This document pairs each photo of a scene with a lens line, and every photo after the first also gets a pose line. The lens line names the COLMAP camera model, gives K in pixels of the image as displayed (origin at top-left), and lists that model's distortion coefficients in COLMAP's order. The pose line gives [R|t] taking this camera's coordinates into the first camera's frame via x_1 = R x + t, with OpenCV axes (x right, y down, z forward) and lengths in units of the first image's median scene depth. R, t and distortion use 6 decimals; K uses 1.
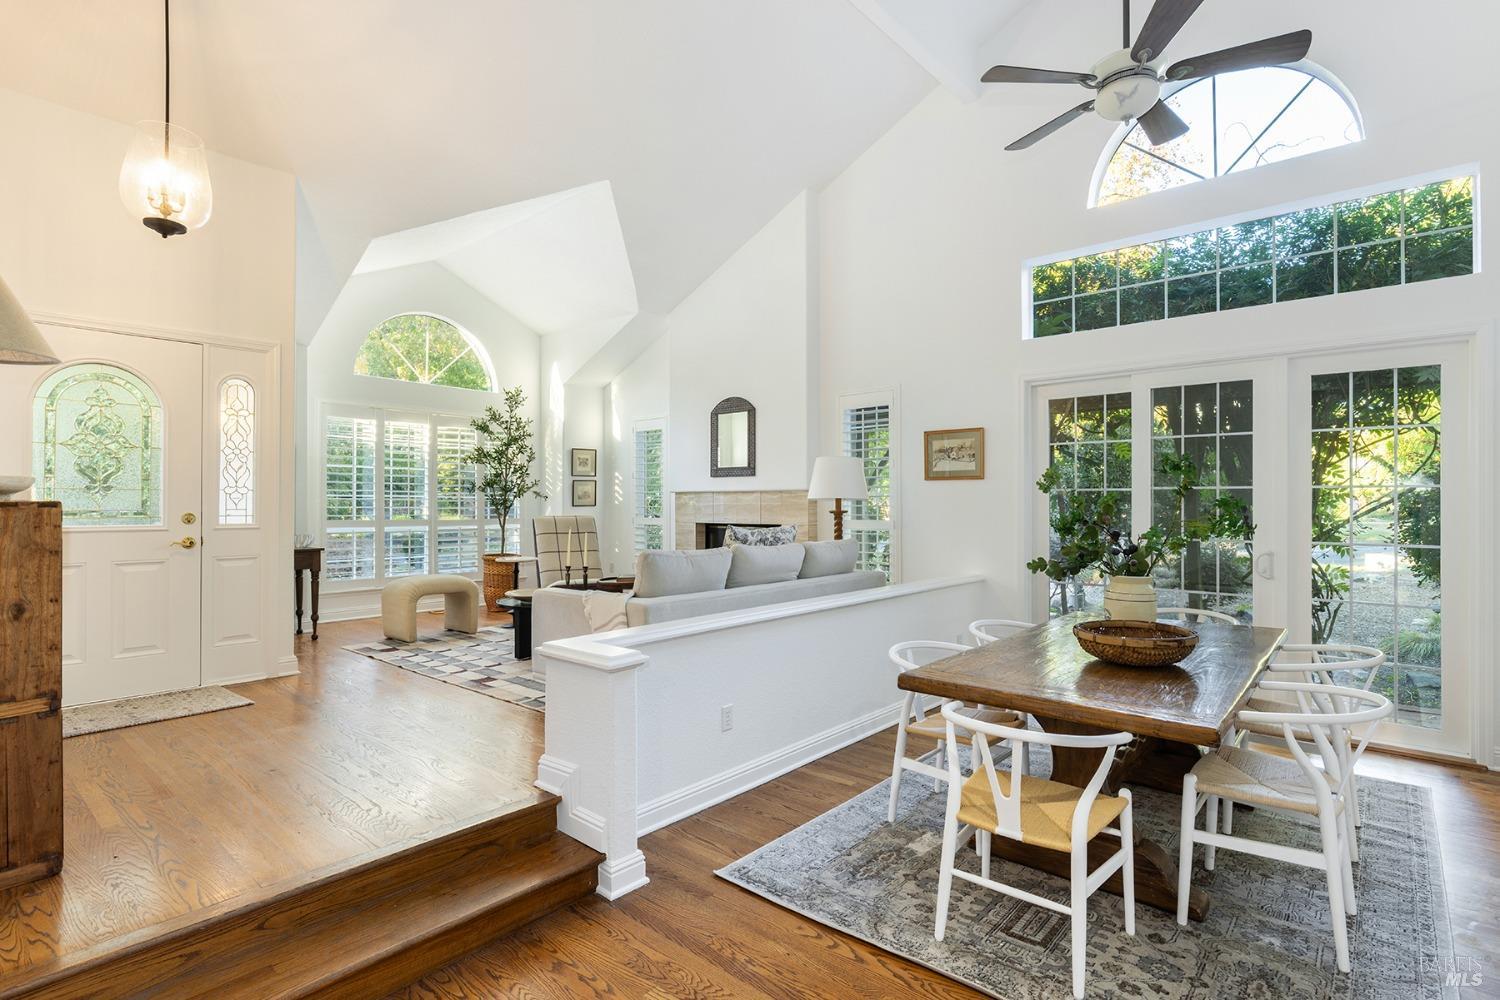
lens RADIAL K [[741.9, 0, 750.7], [0, 741.9, 498.0], [0, 0, 1]] dist [0.003484, 0.000136]
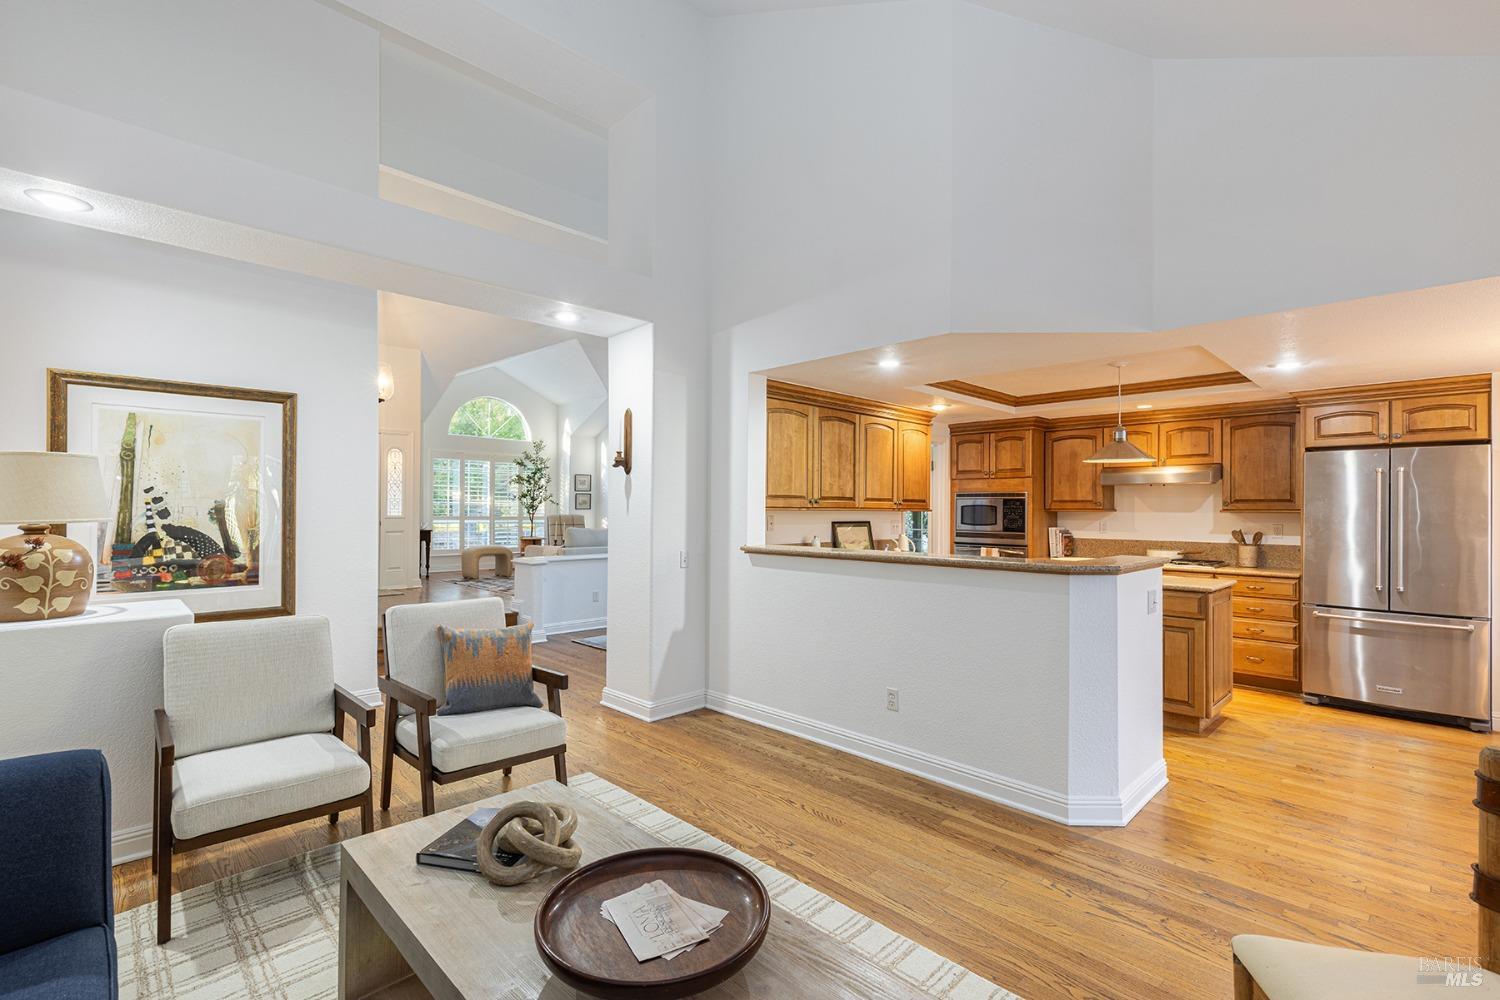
lens RADIAL K [[680.1, 0, 756.5], [0, 680.1, 505.4], [0, 0, 1]] dist [0.006094, -0.000822]
pose [[0.997849, 0.007653, -0.065103, 0.288949], [-0.007330, 0.999960, 0.005190, -0.008890], [0.065140, -0.004702, 0.997865, -0.541172]]
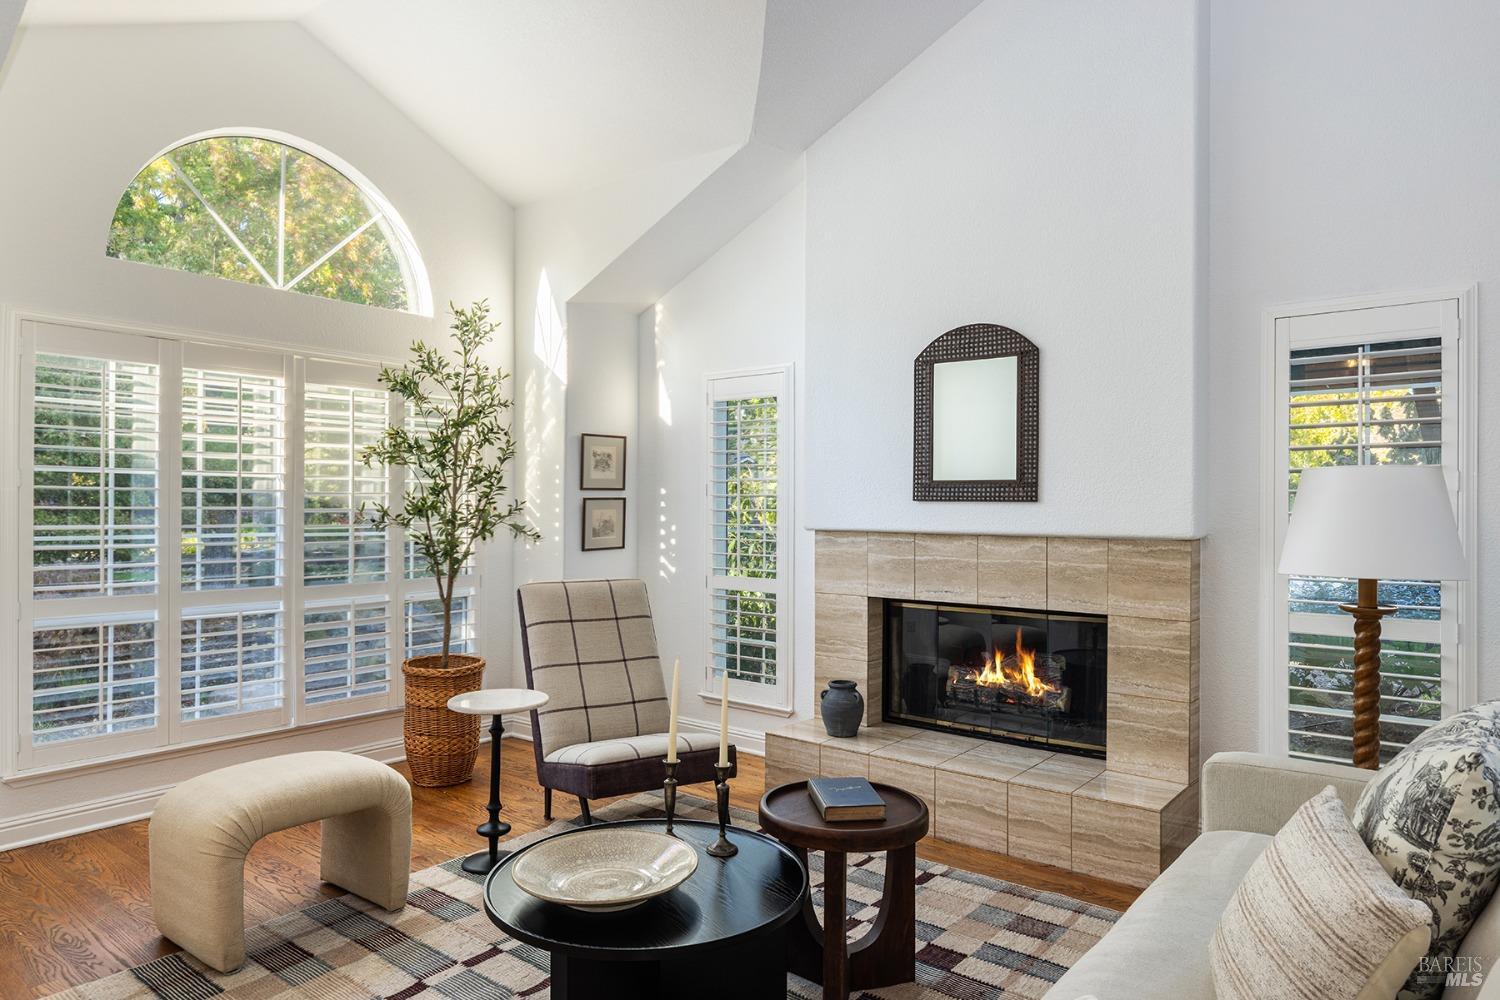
lens RADIAL K [[959.6, 0, 749.5], [0, 959.6, 501.7], [0, 0, 1]] dist [0.010675, 0.001788]
pose [[0.999173, 0.007490, 0.039953, -0.169395], [-0.007720, 0.999954, 0.005618, -0.028468], [-0.039909, -0.005922, 0.999186, 0.392401]]
